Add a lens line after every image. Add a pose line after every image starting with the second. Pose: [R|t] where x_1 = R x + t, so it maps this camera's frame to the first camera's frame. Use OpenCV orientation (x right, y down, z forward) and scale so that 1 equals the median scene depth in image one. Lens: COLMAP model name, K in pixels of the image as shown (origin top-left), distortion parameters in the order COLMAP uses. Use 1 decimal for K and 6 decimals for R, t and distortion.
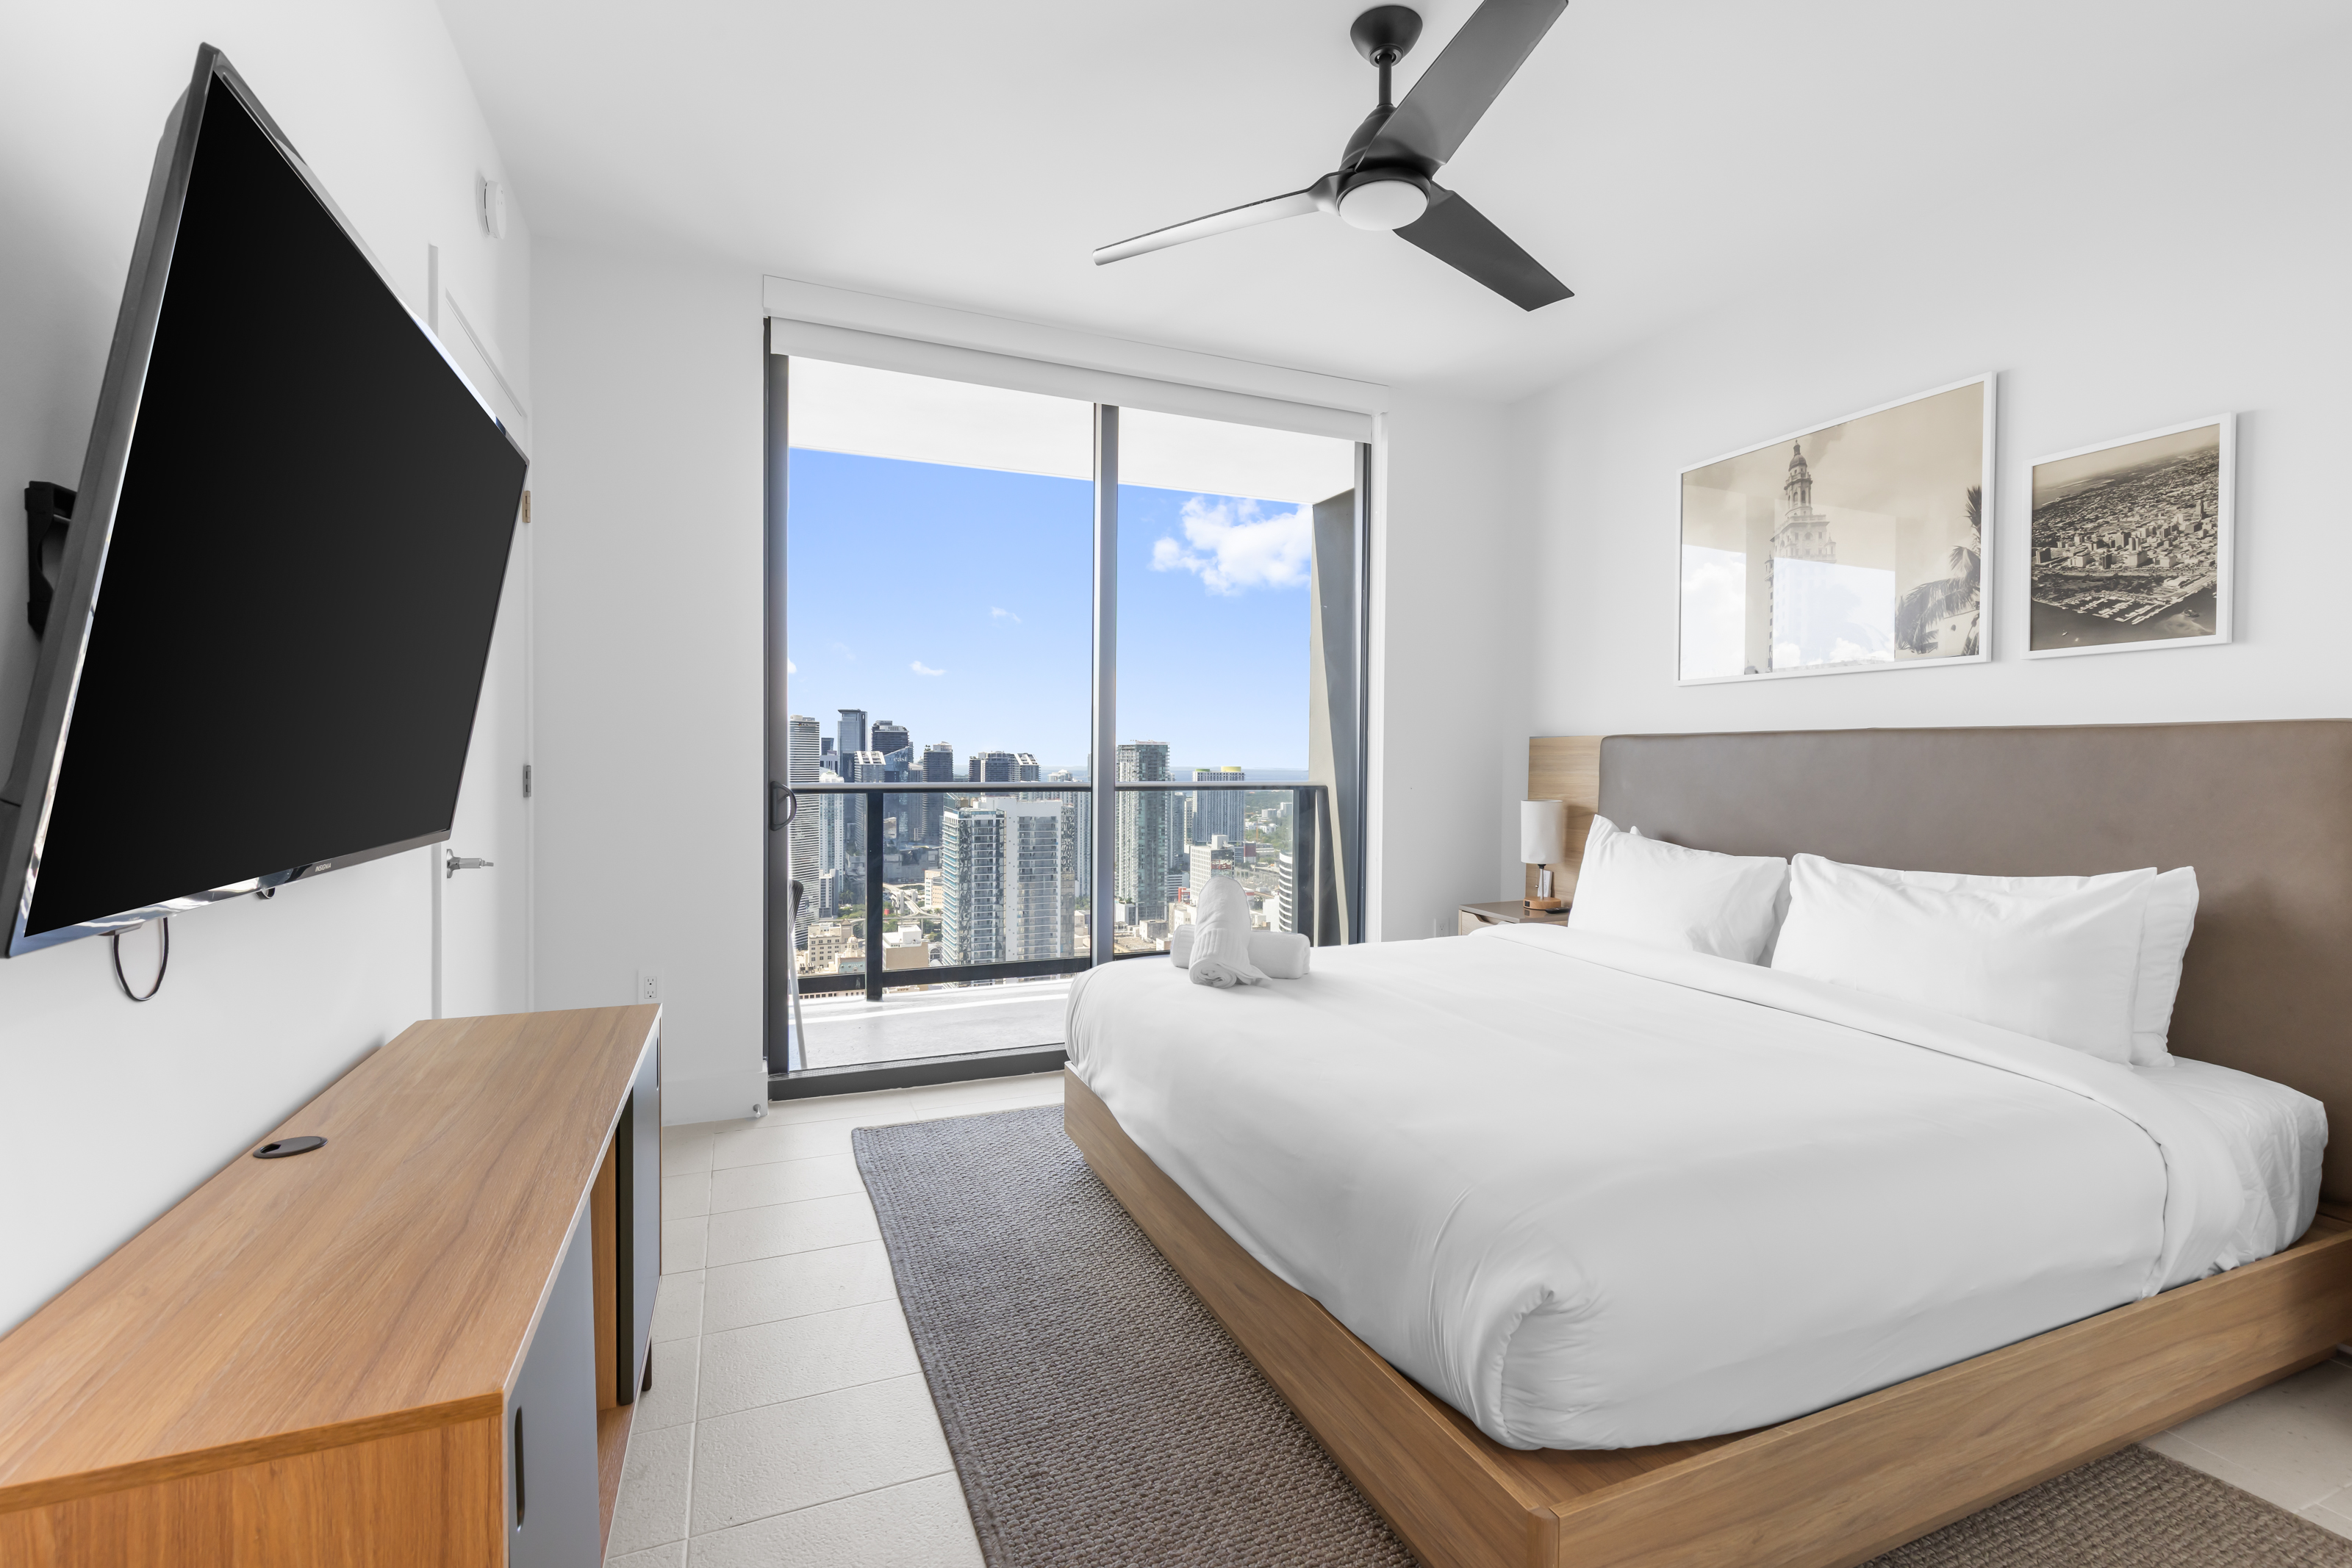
lens RADIAL K [[1052.5, 0, 1185.4], [0, 1052.5, 777.0], [0, 0, 1]] dist [0.001025, -0.000412]
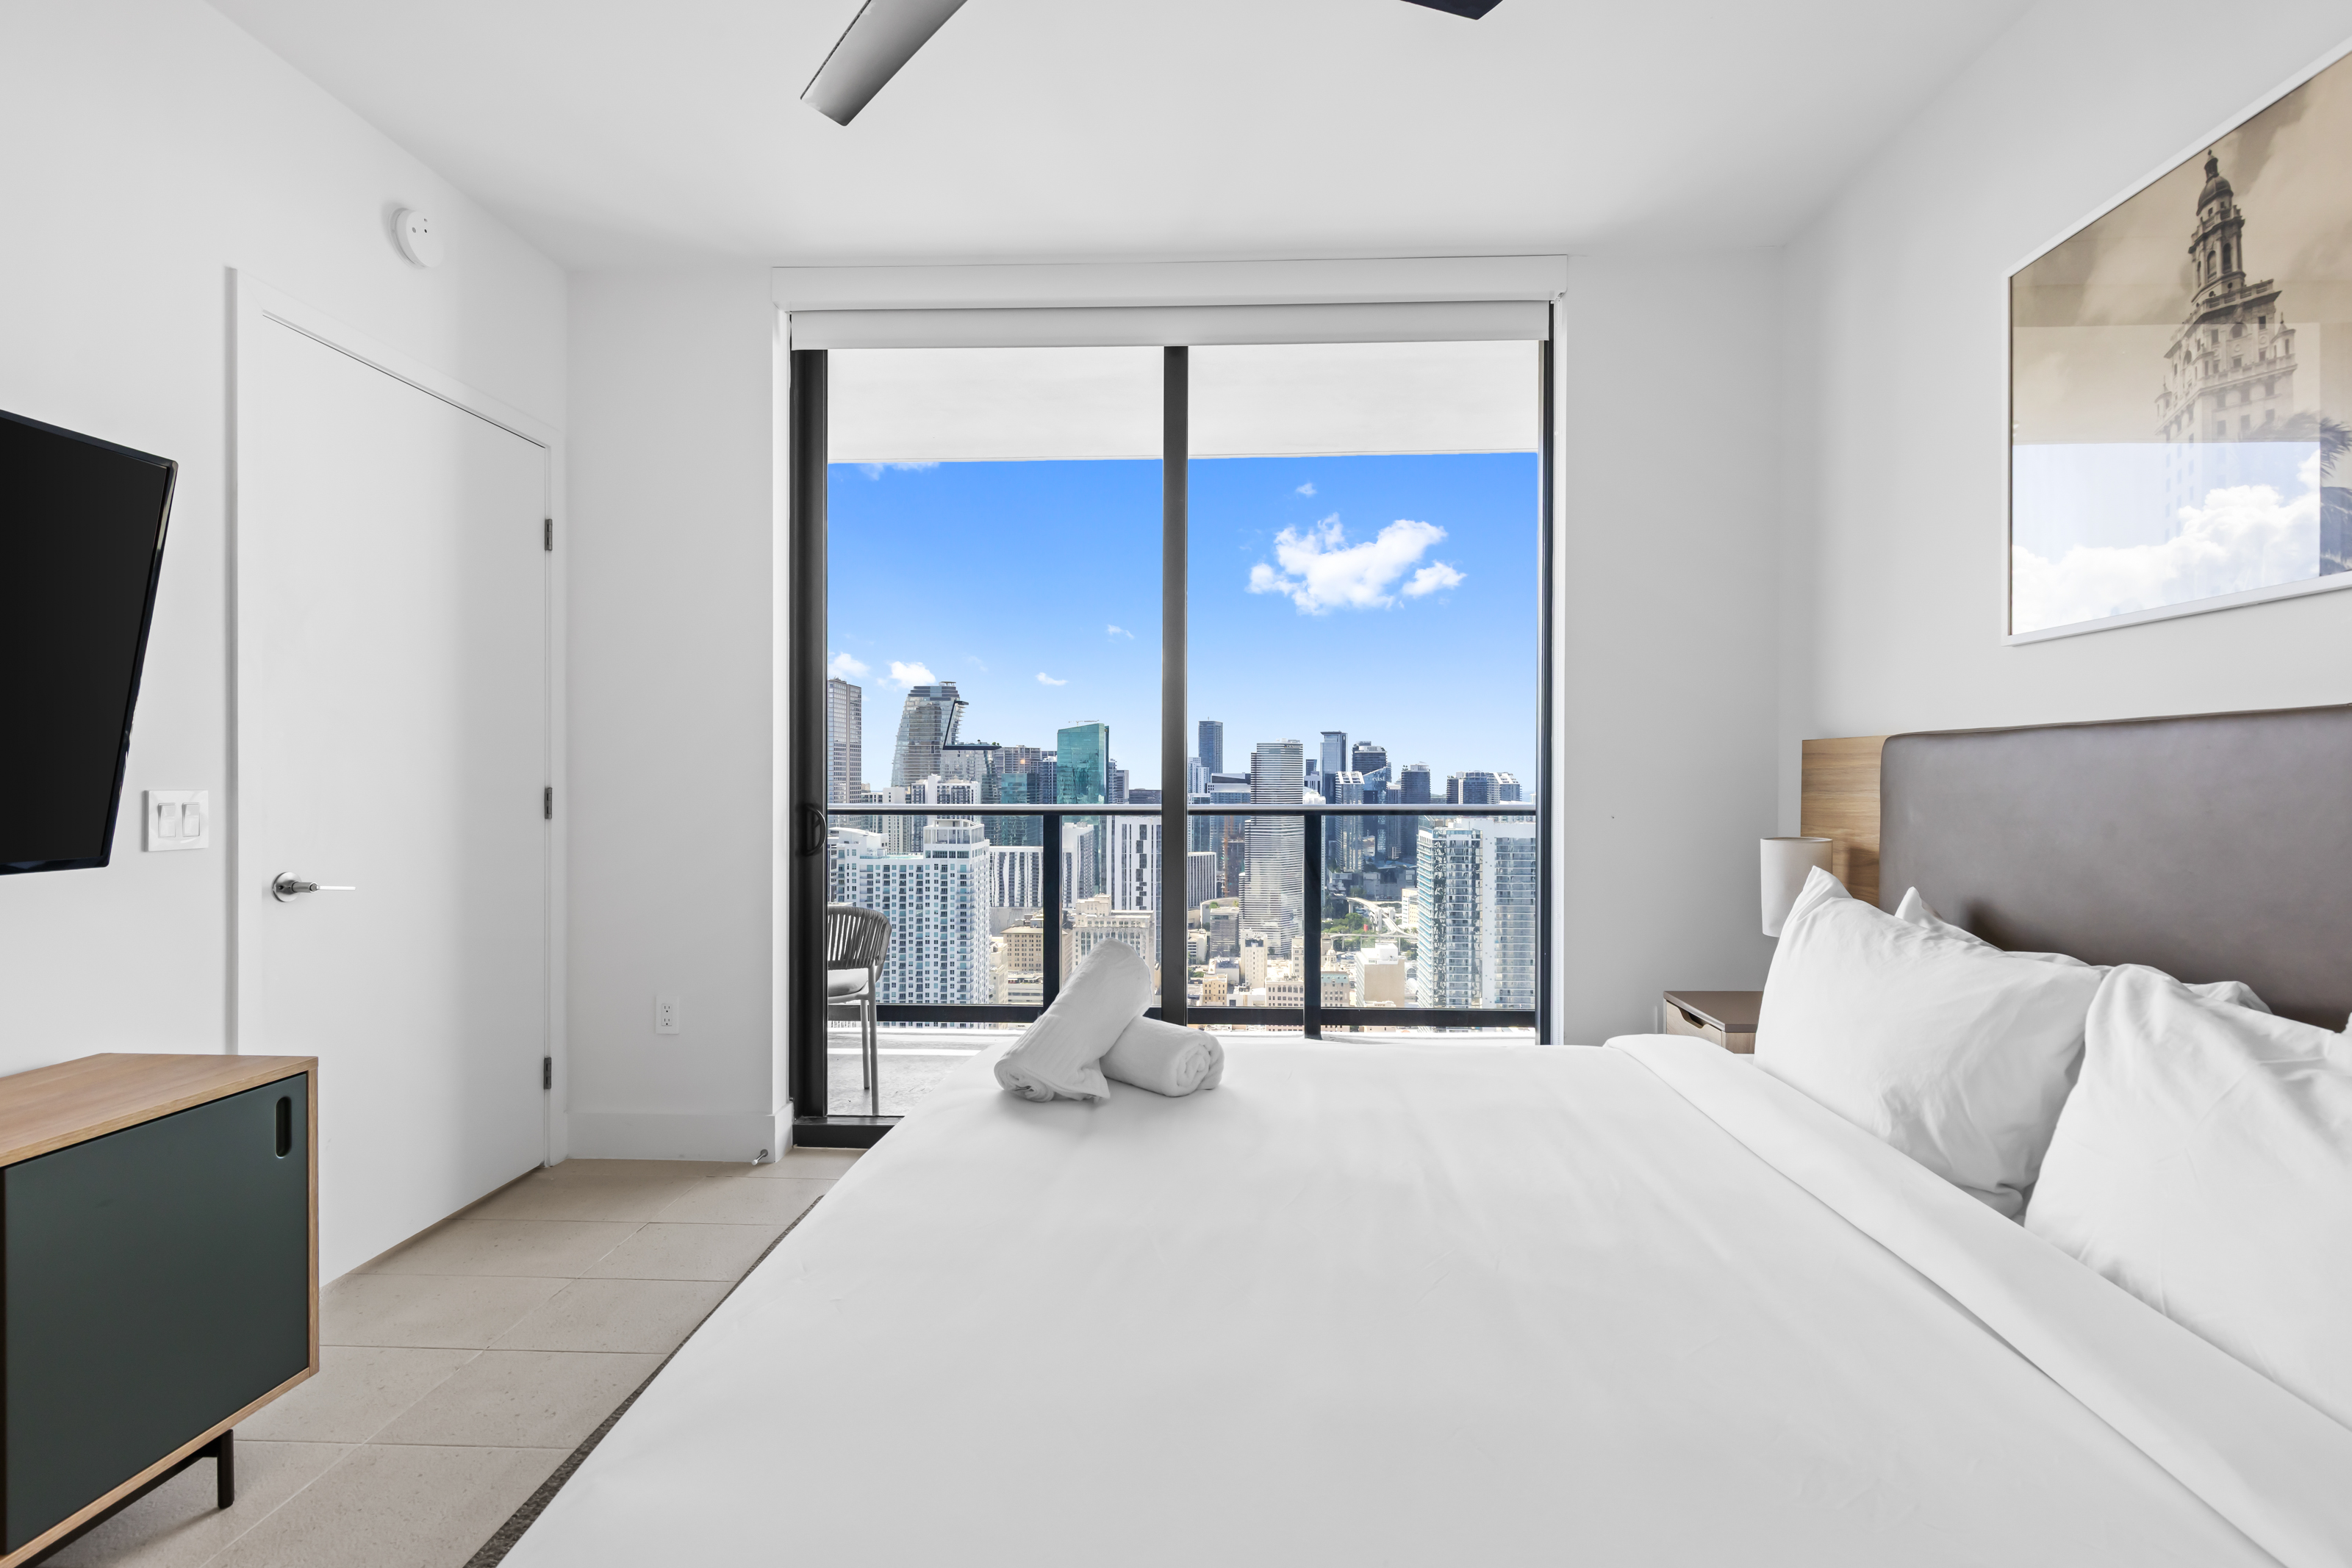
lens RADIAL K [[1052.5, 0, 1185.4], [0, 1052.5, 777.0], [0, 0, 1]] dist [0.001025, -0.000412]
pose [[0.901897, -0.006056, -0.431909, 0.394072], [-0.001868, 0.999838, -0.017920, -0.004197], [0.431947, 0.016969, 0.901739, 0.366402]]
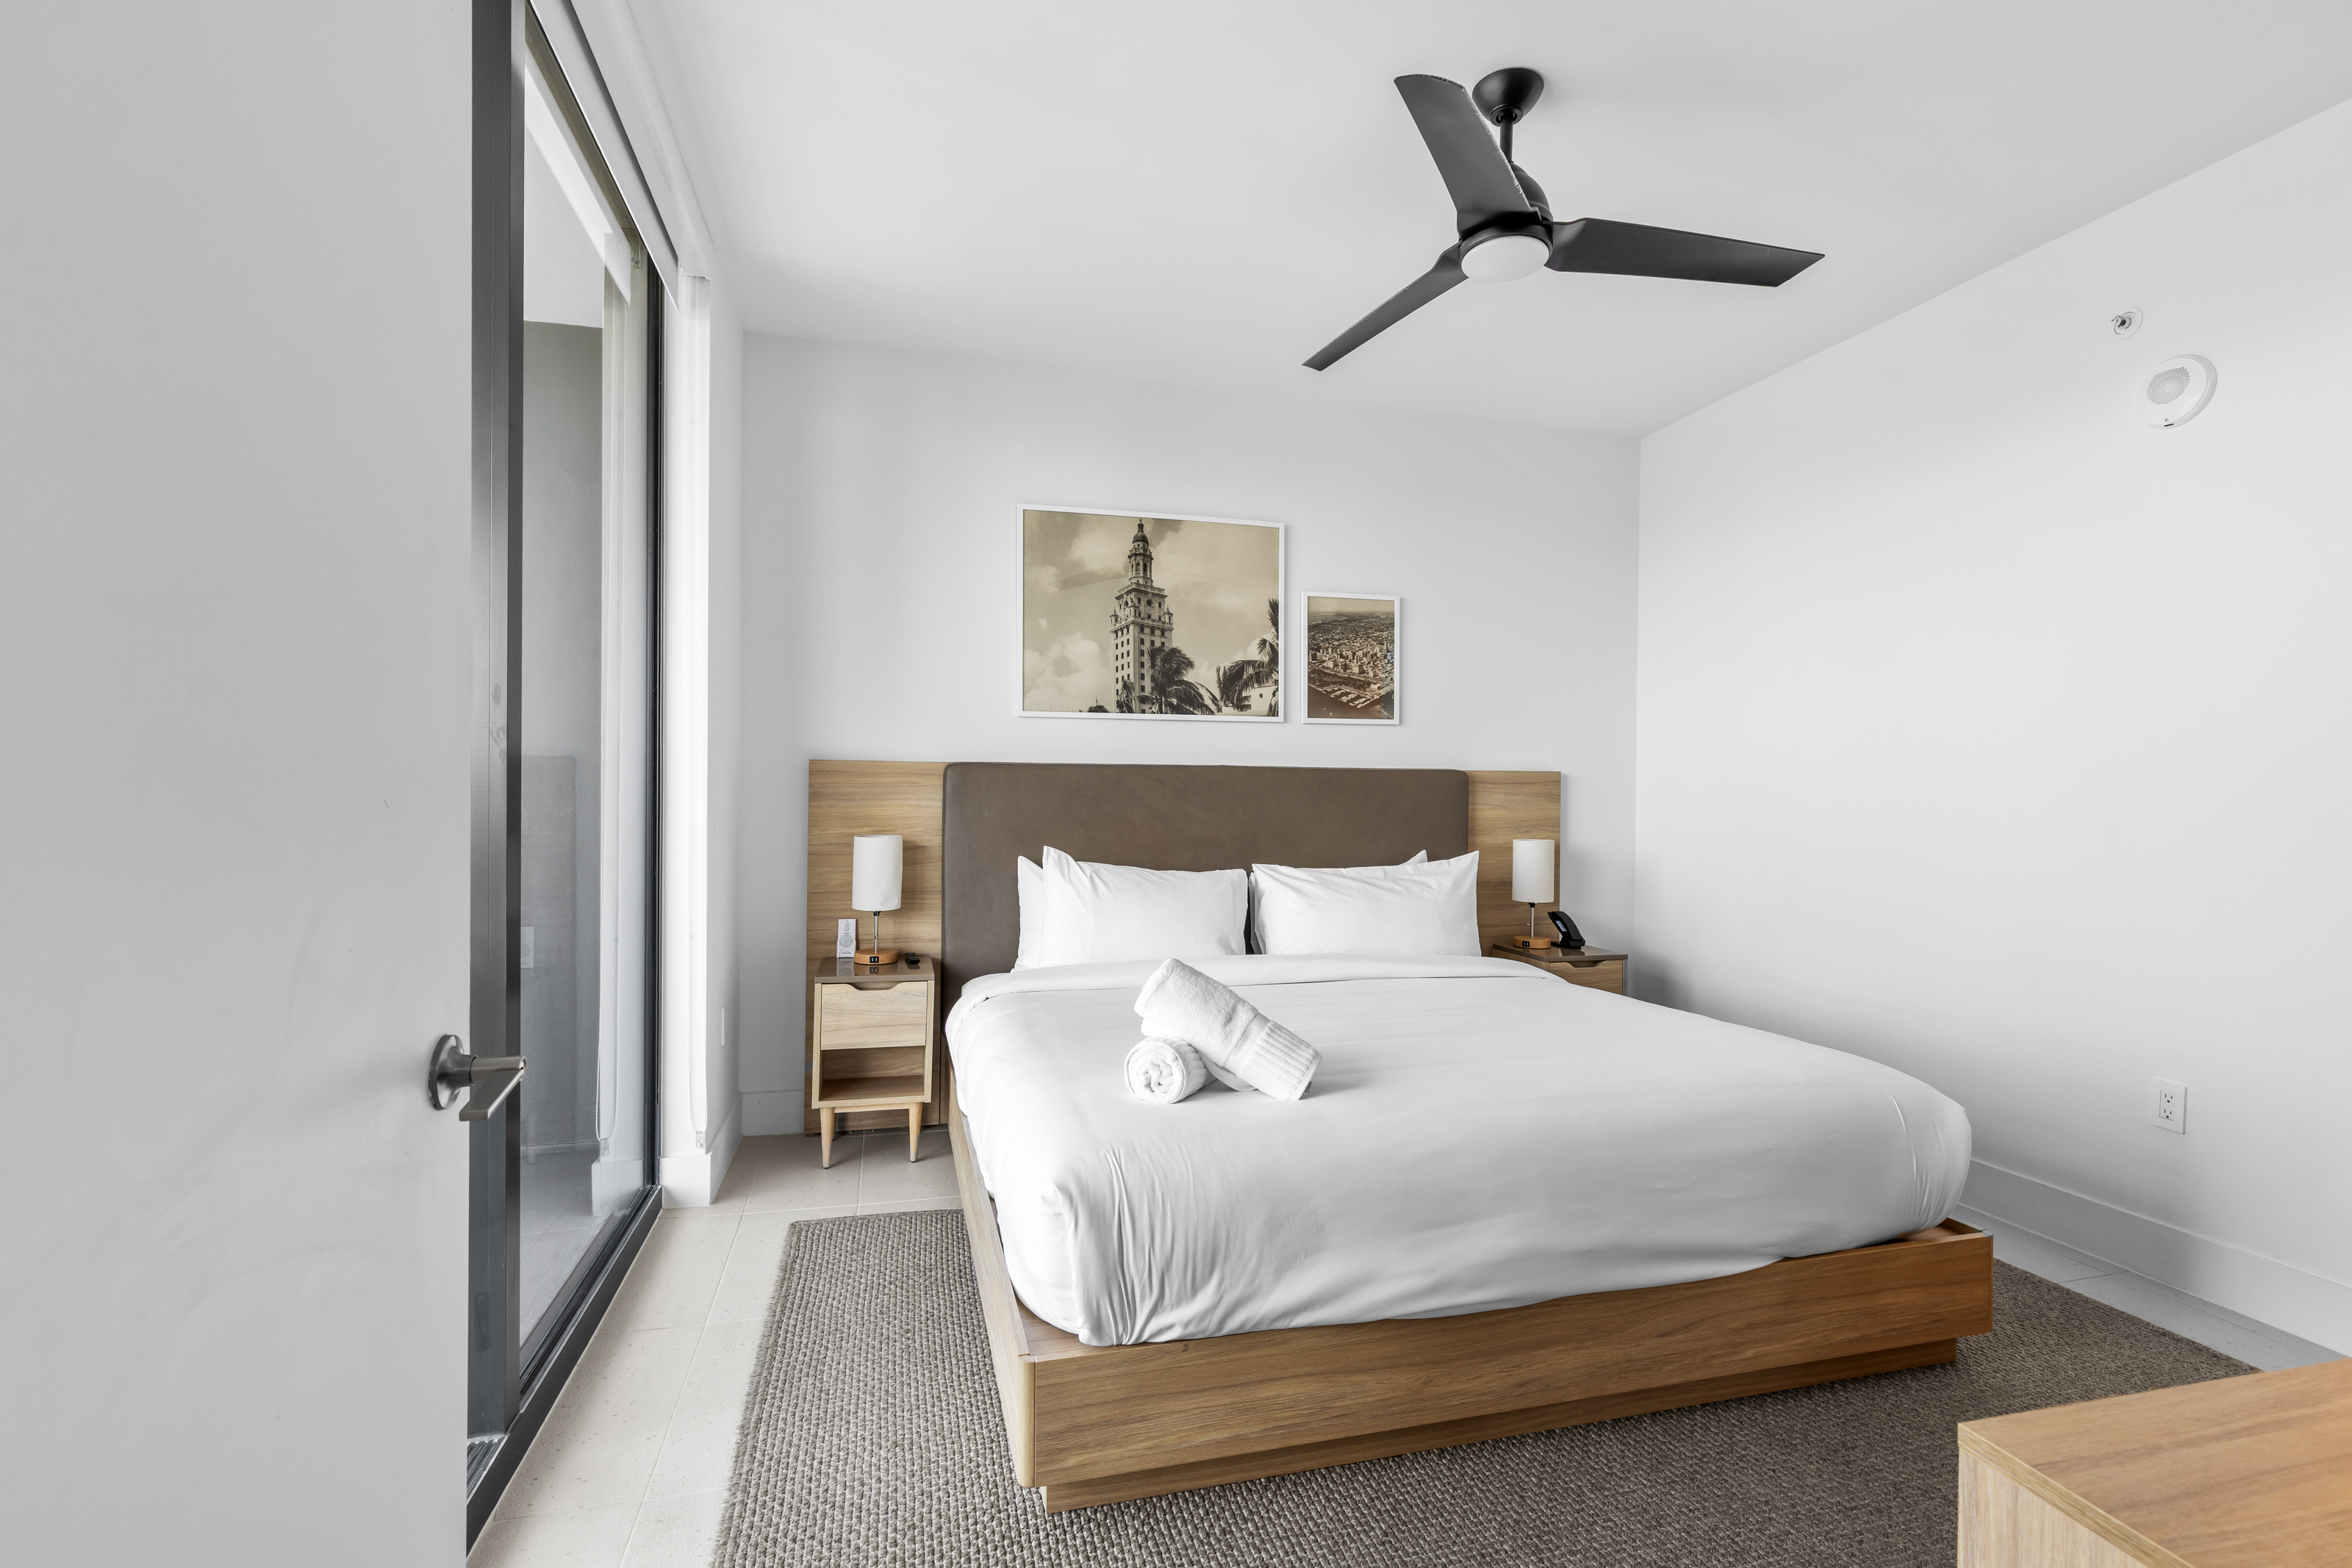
lens RADIAL K [[1052.5, 0, 1185.4], [0, 1052.5, 777.0], [0, 0, 1]] dist [0.001025, -0.000412]
pose [[0.139999, -0.004946, 0.990139, -0.664373], [0.006595, 0.999970, 0.004063, -0.038763], [-0.990130, 0.005961, 0.140028, 0.886764]]
